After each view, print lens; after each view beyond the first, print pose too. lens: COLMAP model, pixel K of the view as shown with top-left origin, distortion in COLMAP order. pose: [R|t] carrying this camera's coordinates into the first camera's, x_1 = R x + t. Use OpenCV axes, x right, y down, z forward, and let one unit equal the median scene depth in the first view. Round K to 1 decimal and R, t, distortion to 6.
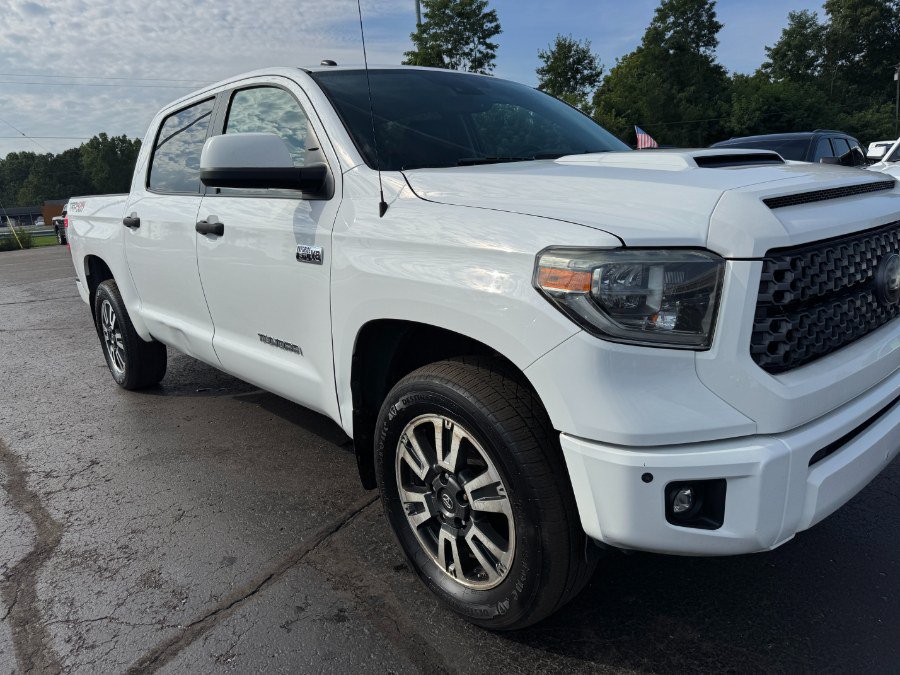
lens RADIAL K [[636.5, 0, 453.6], [0, 636.5, 333.5], [0, 0, 1]] dist [0.026816, -0.021772]
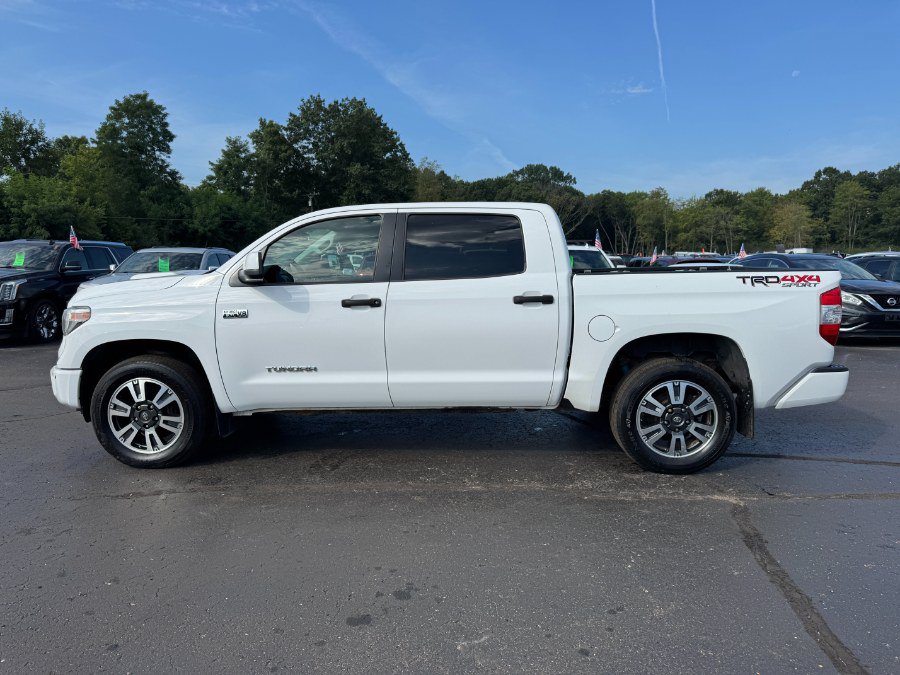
lens RADIAL K [[636.5, 0, 448.0], [0, 636.5, 332.8], [0, 0, 1]] dist [0.026816, -0.021772]
pose [[0.660018, -0.023306, 0.750888, -1.242907], [0.133303, 0.987291, -0.086528, 0.028153], [-0.739329, 0.157205, 0.654736, 0.063058]]
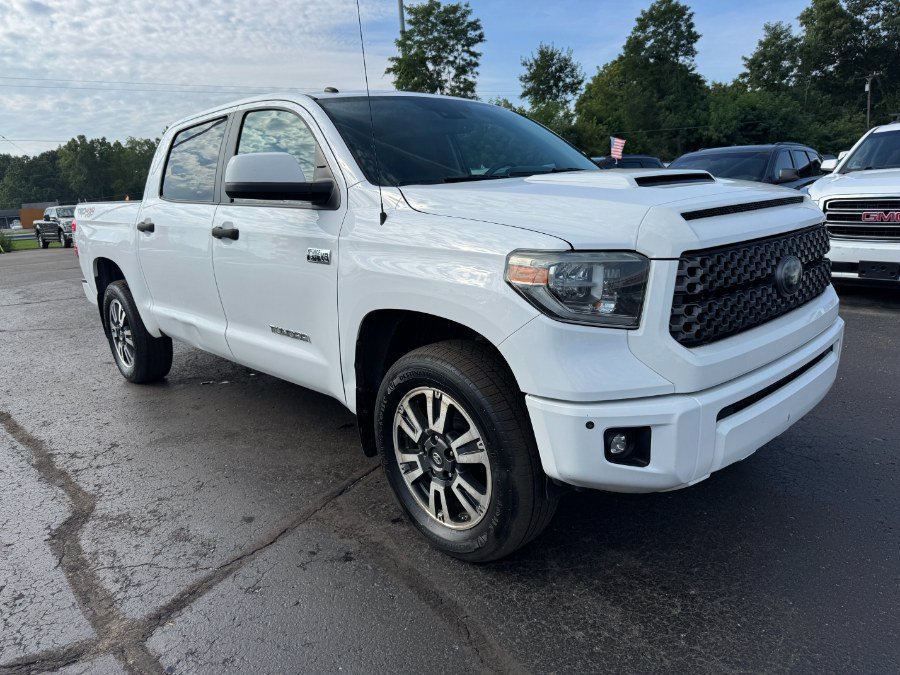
lens RADIAL K [[636.5, 0, 458.7], [0, 636.5, 336.7], [0, 0, 1]] dist [0.026816, -0.021772]
pose [[0.999475, -0.002133, 0.032340, -0.003208], [0.002212, 0.999995, -0.002404, 0.016212], [-0.032335, 0.002474, 0.999474, -0.104983]]
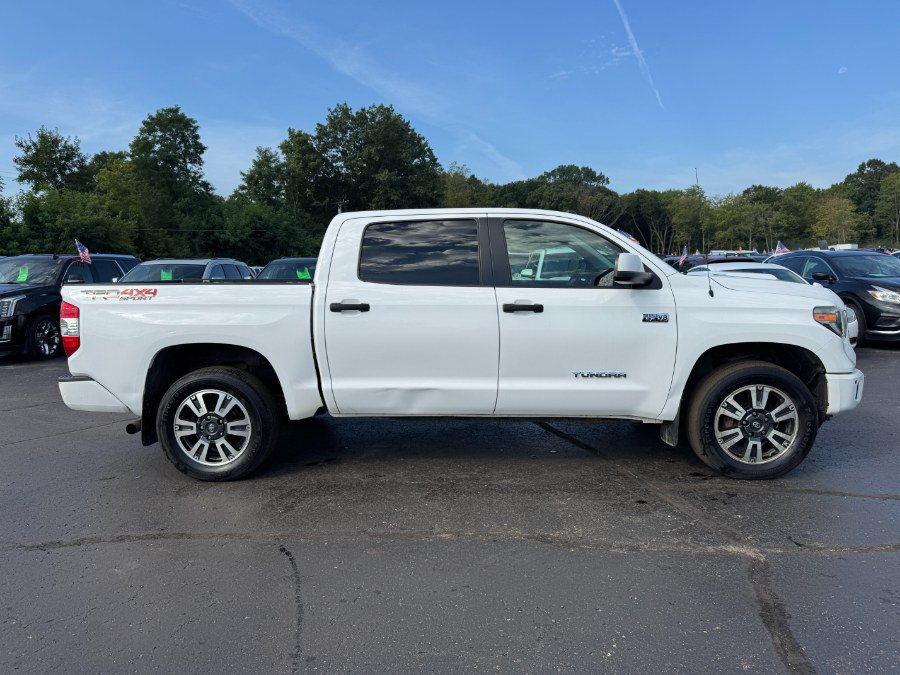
lens RADIAL K [[636.5, 0, 449.1], [0, 636.5, 333.1], [0, 0, 1]] dist [0.026816, -0.021772]
pose [[0.697803, -0.029888, 0.715666, -1.089986], [0.144456, 0.984472, -0.099735, 0.009708], [-0.701572, 0.172978, 0.691285, 0.079691]]
